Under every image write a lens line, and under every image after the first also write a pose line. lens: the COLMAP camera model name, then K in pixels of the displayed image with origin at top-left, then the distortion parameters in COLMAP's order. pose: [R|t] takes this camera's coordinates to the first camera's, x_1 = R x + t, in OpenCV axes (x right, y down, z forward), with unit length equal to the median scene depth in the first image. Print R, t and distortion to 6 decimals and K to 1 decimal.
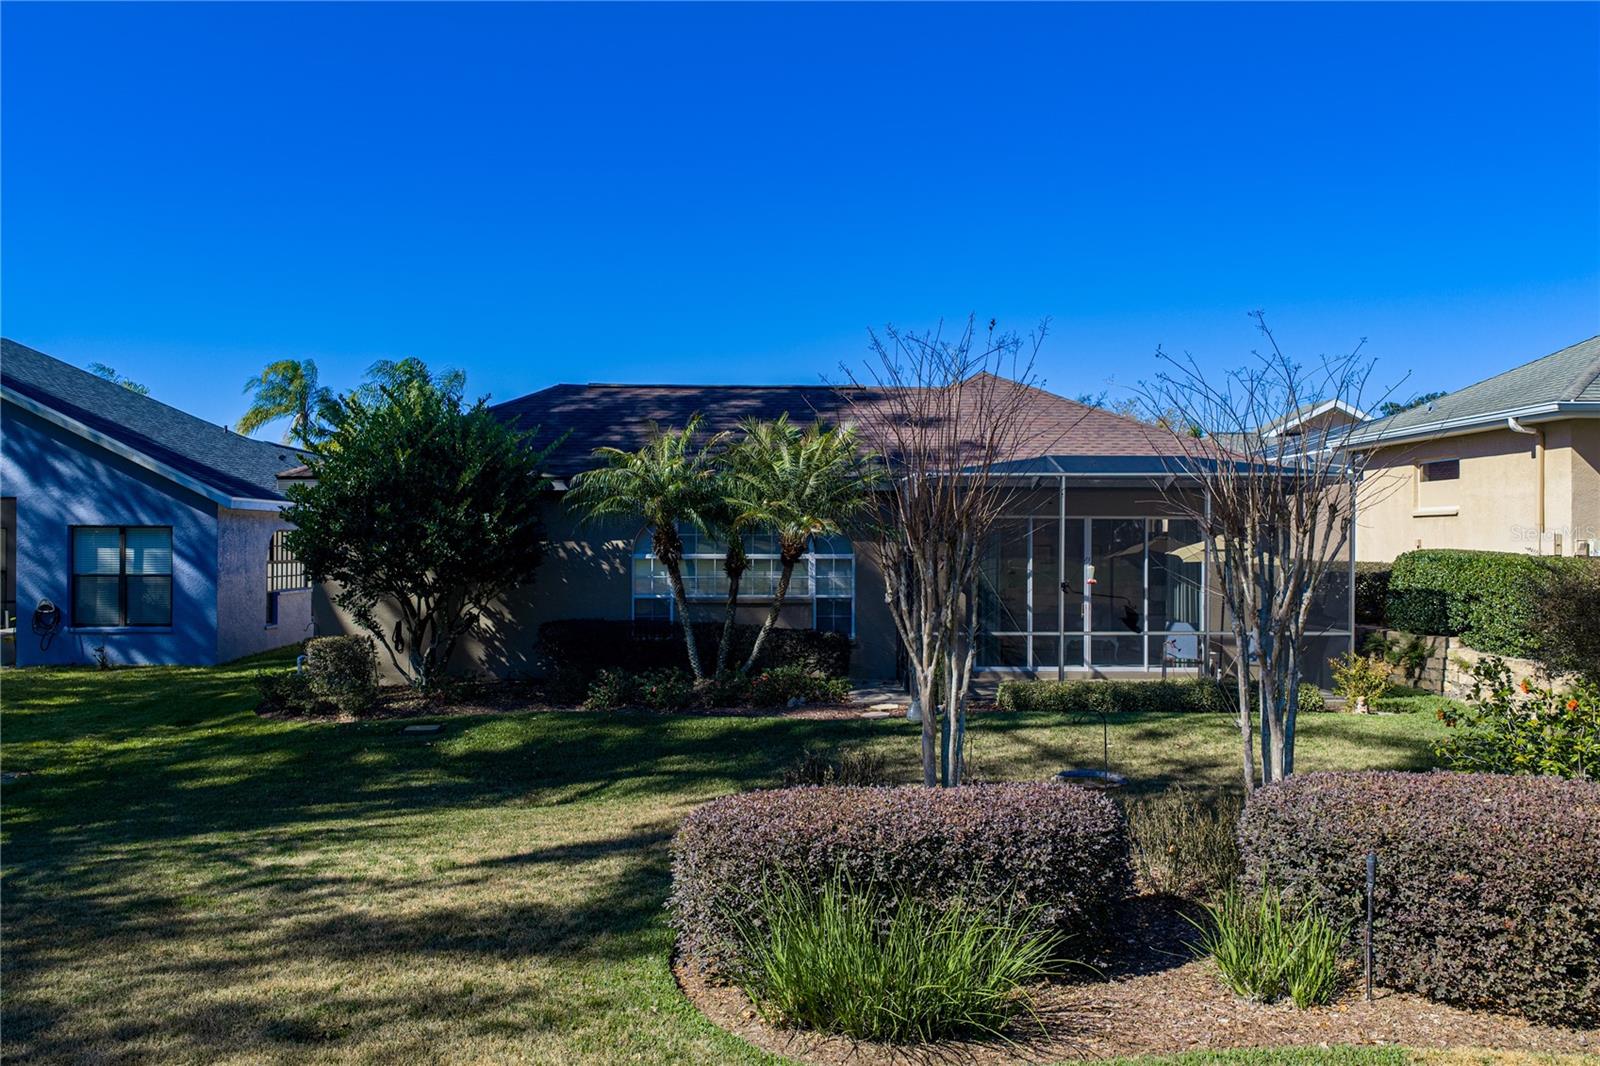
lens RADIAL K [[1353.5, 0, 800.0], [0, 1353.5, 533.0], [0, 0, 1]] dist [0.023658, -0.000282]
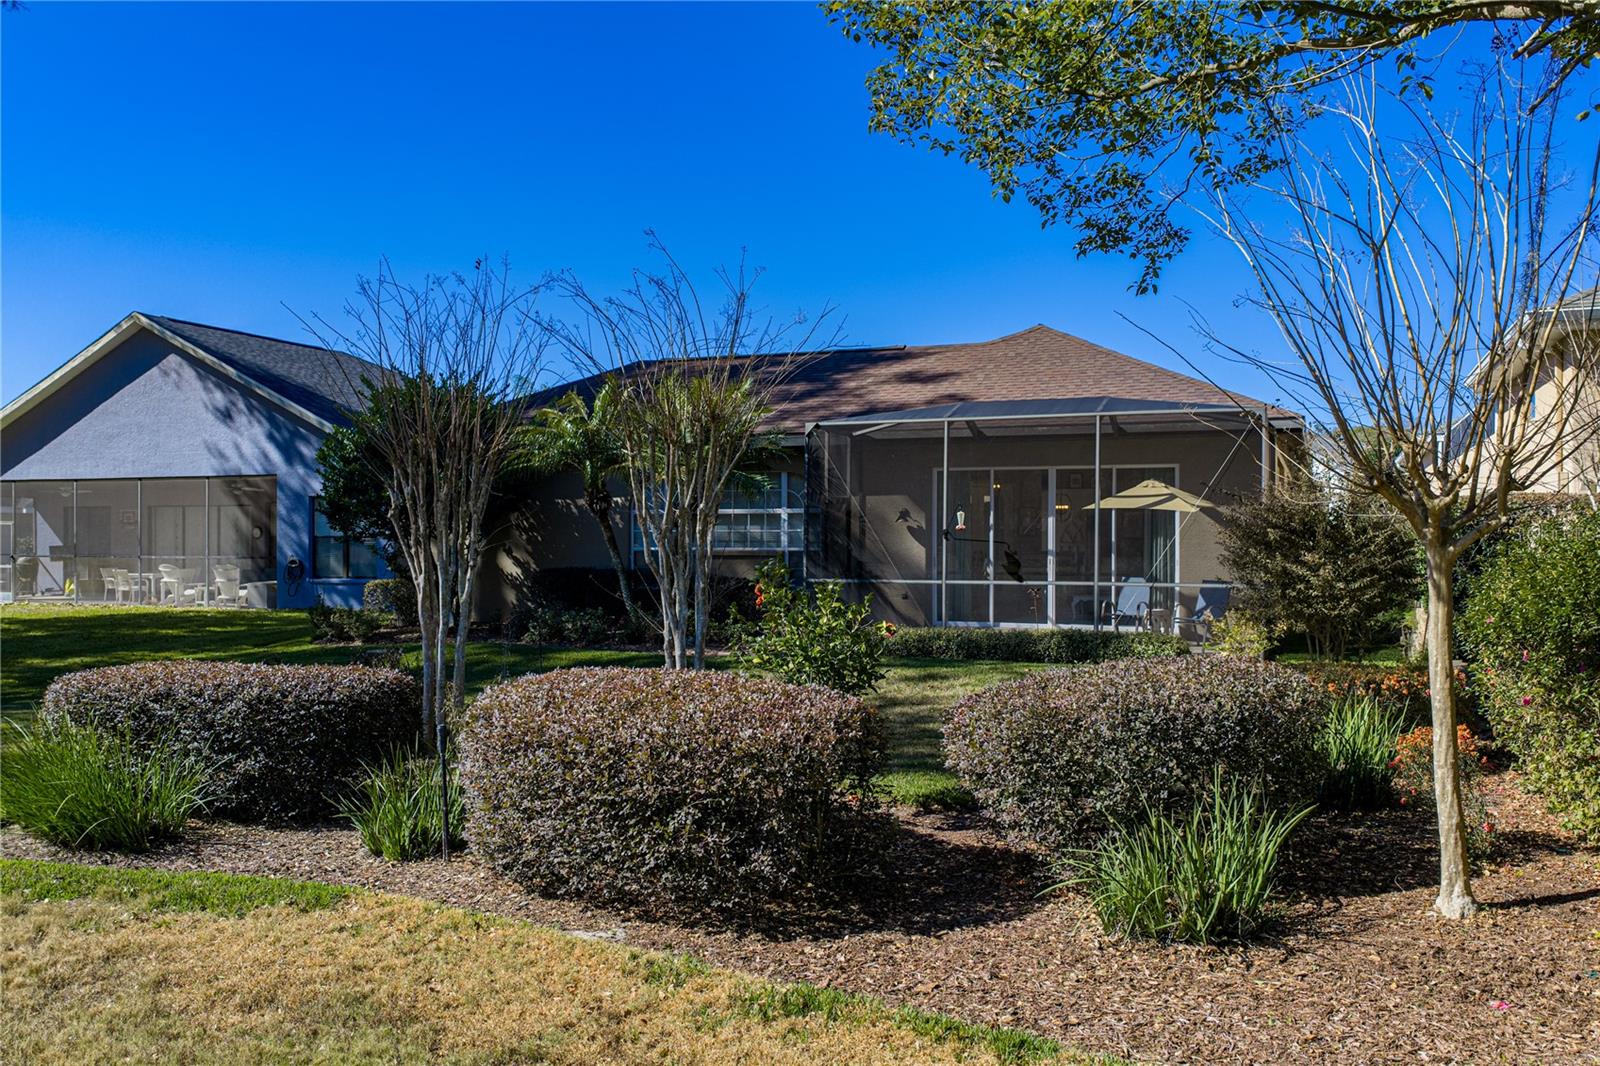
lens RADIAL K [[1353.5, 0, 800.0], [0, 1353.5, 533.0], [0, 0, 1]] dist [0.023658, -0.000282]
pose [[0.915736, -0.002815, -0.401771, 0.372321], [0.002527, 0.999996, -0.001248, 0.030486], [0.401773, 0.000127, 0.915739, 0.047723]]
